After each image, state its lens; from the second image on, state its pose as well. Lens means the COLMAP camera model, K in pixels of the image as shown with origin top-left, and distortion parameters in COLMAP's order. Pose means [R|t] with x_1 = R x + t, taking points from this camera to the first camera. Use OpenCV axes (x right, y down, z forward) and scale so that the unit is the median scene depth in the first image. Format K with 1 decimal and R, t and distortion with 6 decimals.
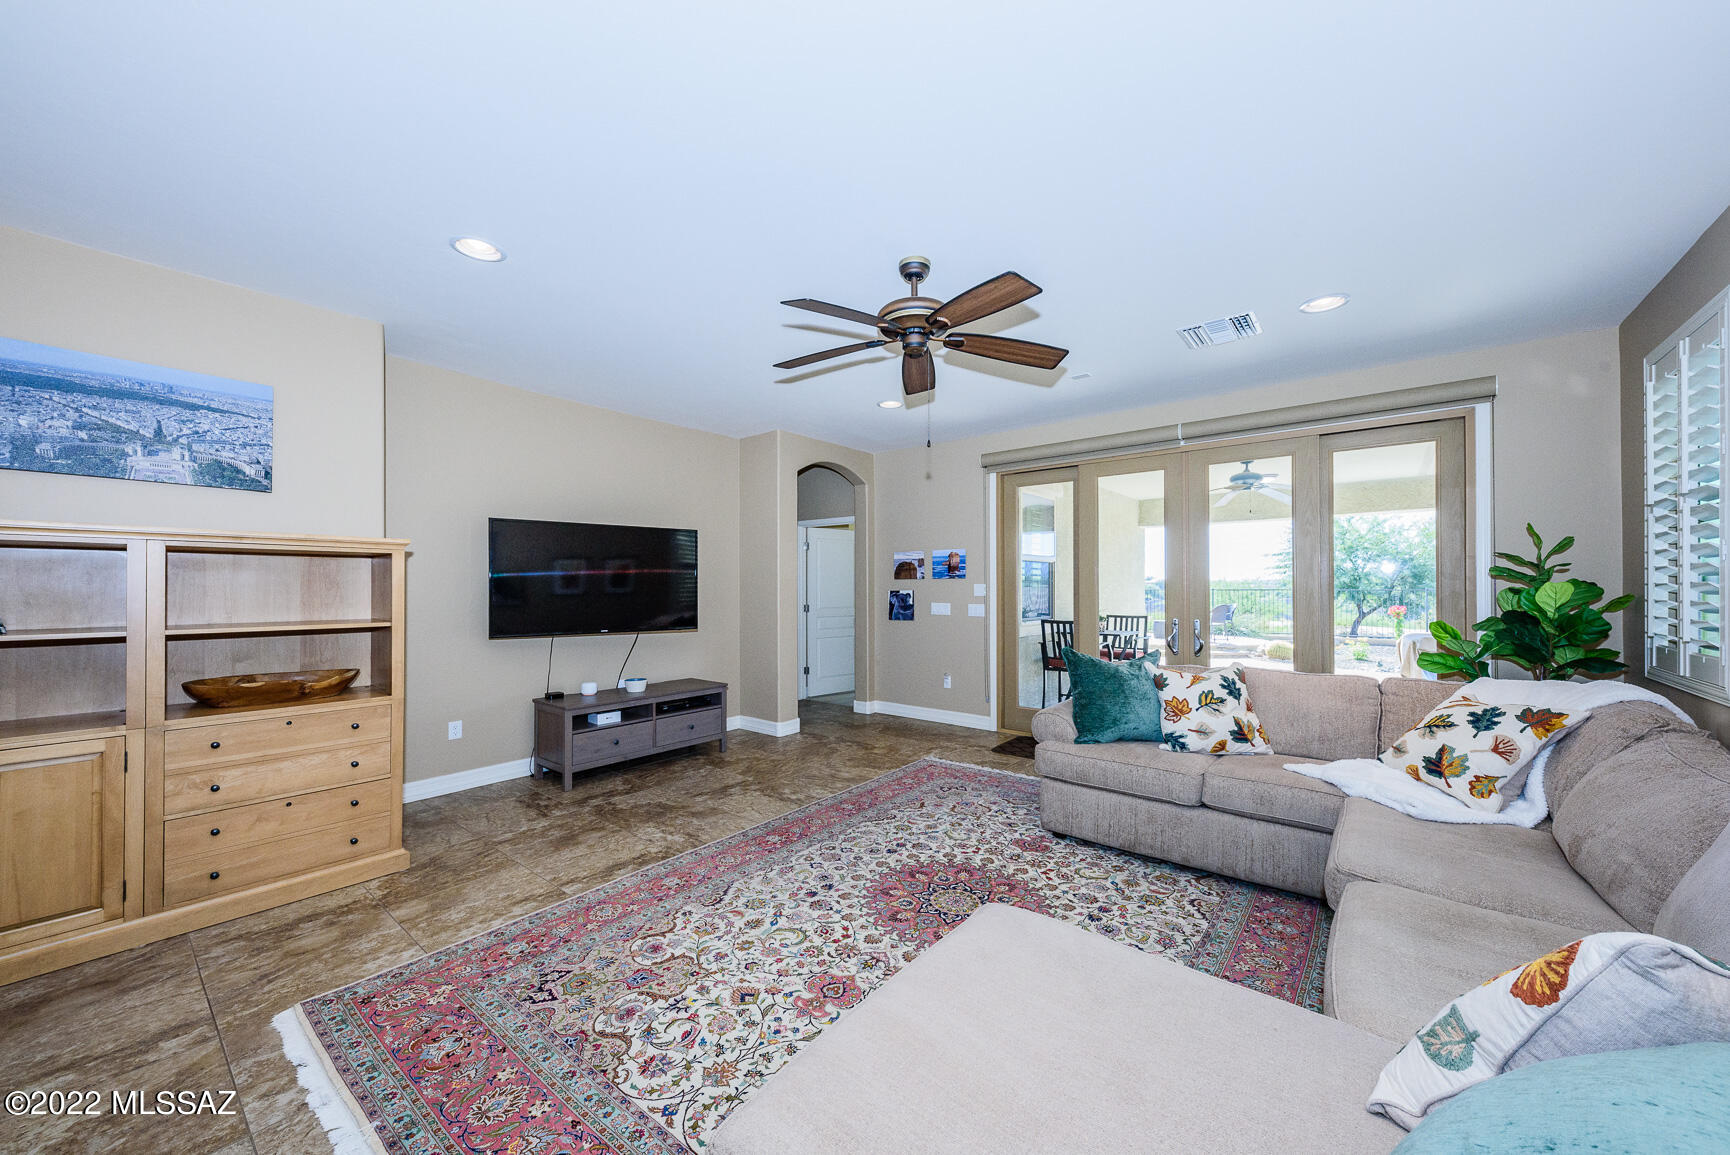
lens RADIAL K [[629.6, 0, 837.6], [0, 629.6, 586.7], [0, 0, 1]] dist [0.000444, -0.000291]
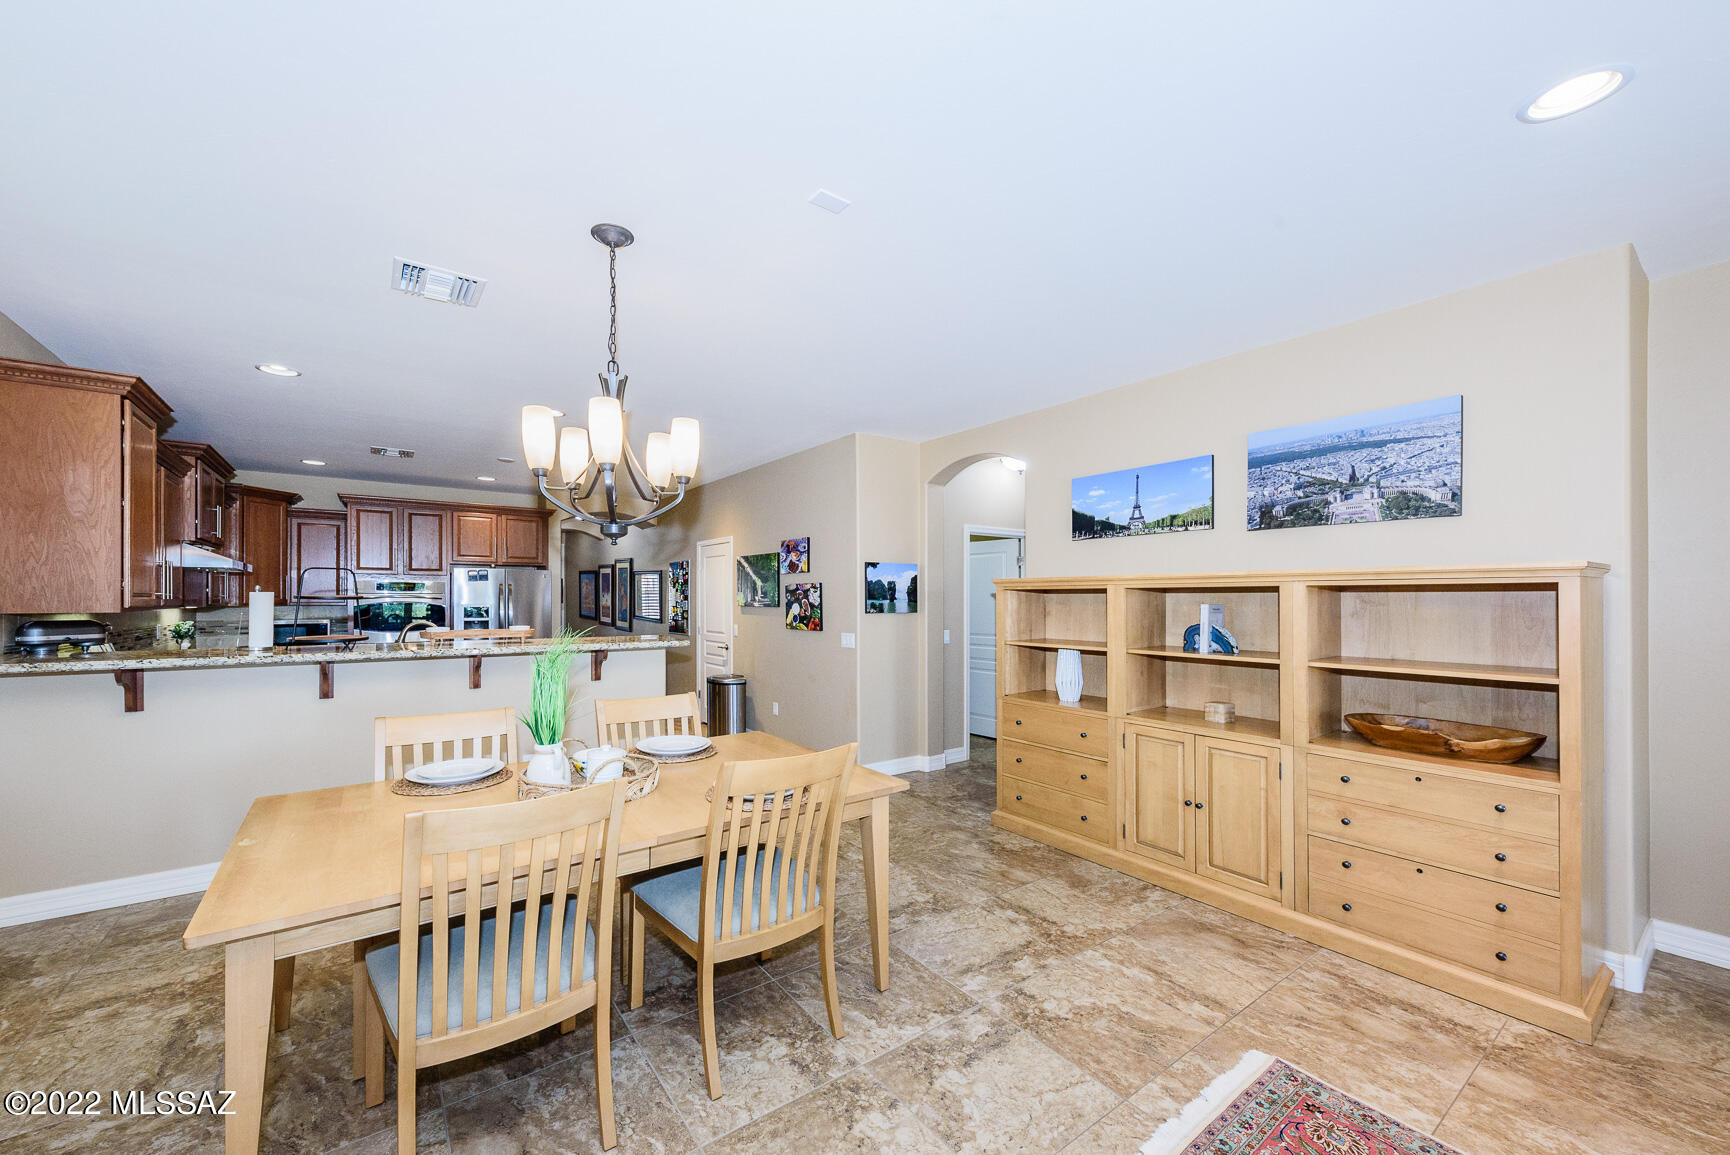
lens RADIAL K [[646.3, 0, 840.0], [0, 646.3, 598.8], [0, 0, 1]] dist [-0.000657, -0.000271]
pose [[-0.236381, -0.002360, -0.971658, 0.188788], [0.001395, 0.999995, -0.002768, -0.033072], [0.971659, -0.002010, -0.236377, 0.387691]]
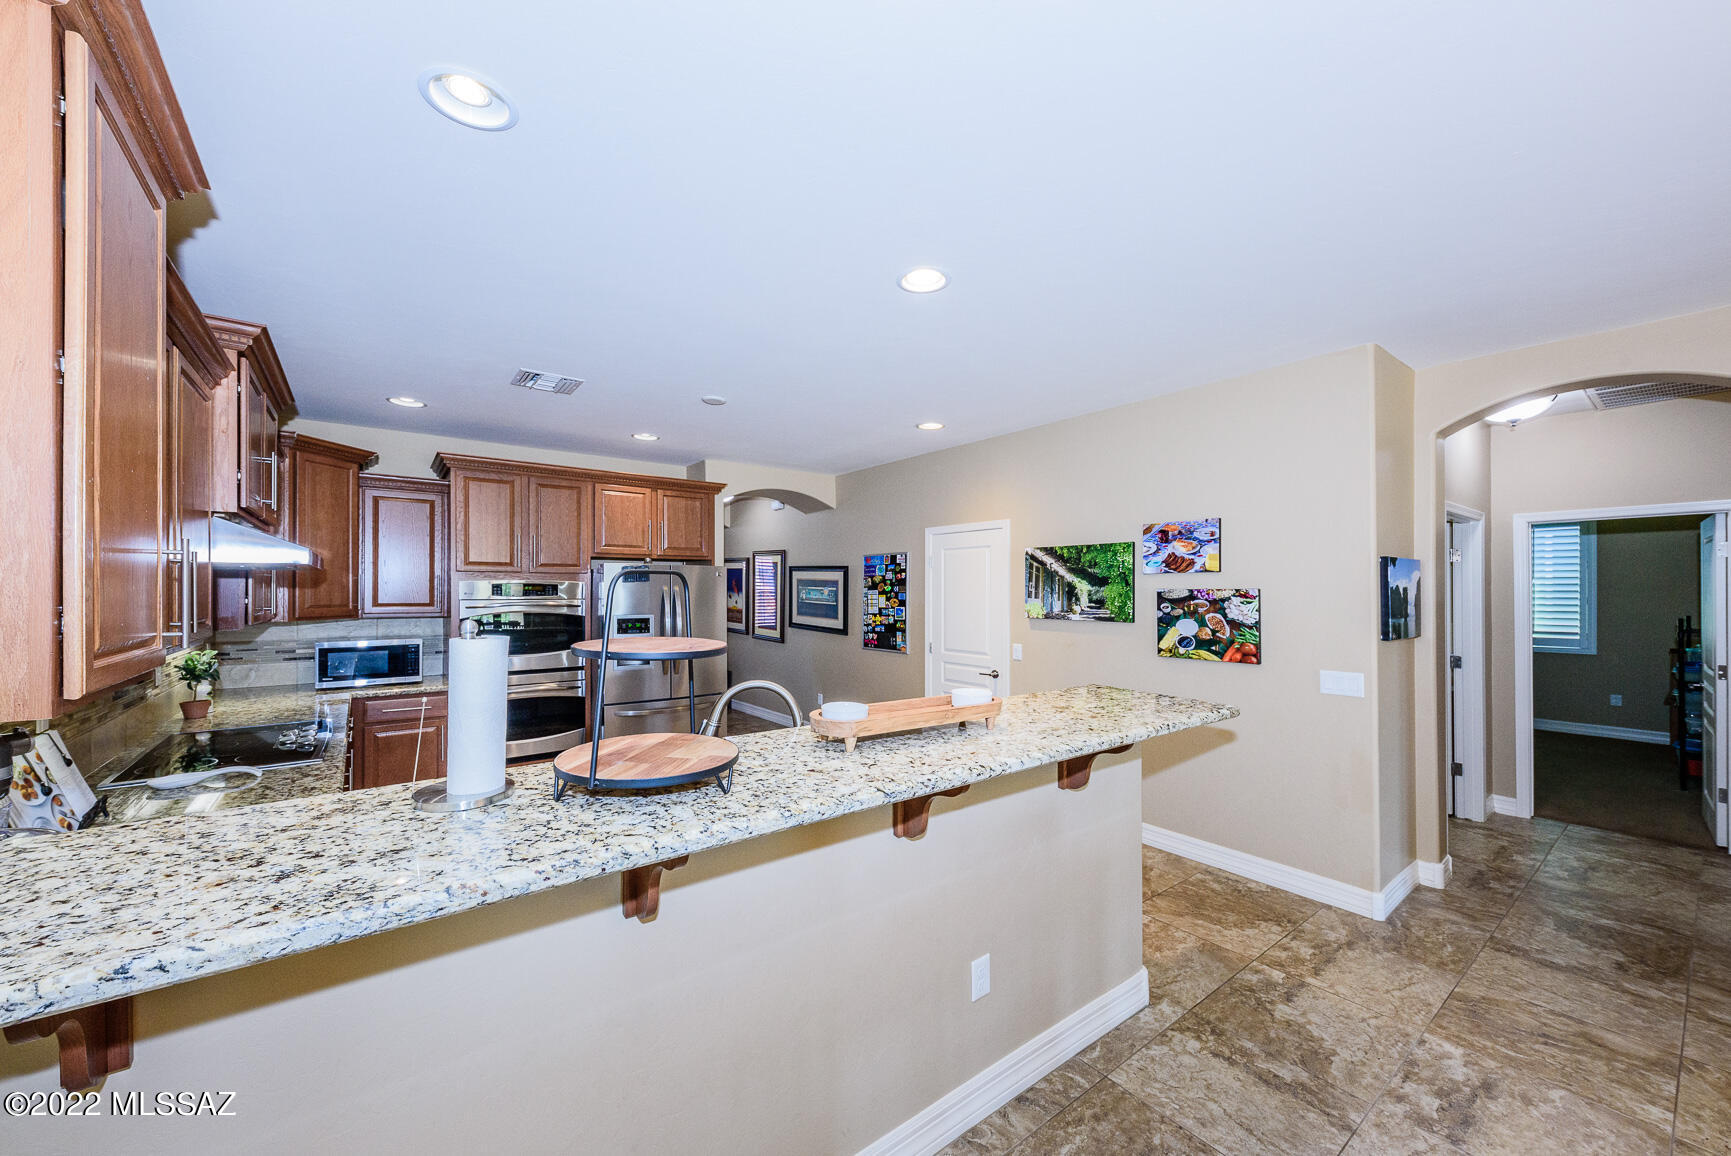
lens RADIAL K [[646.8, 0, 906.7], [0, 646.8, 584.1], [0, 0, 1]] dist [0.000910, -0.000124]
pose [[-0.186302, -0.017266, -0.982341, -0.350239], [-0.000934, 0.999848, -0.017396, -0.074224], [0.982492, -0.002324, -0.186290, -0.573987]]
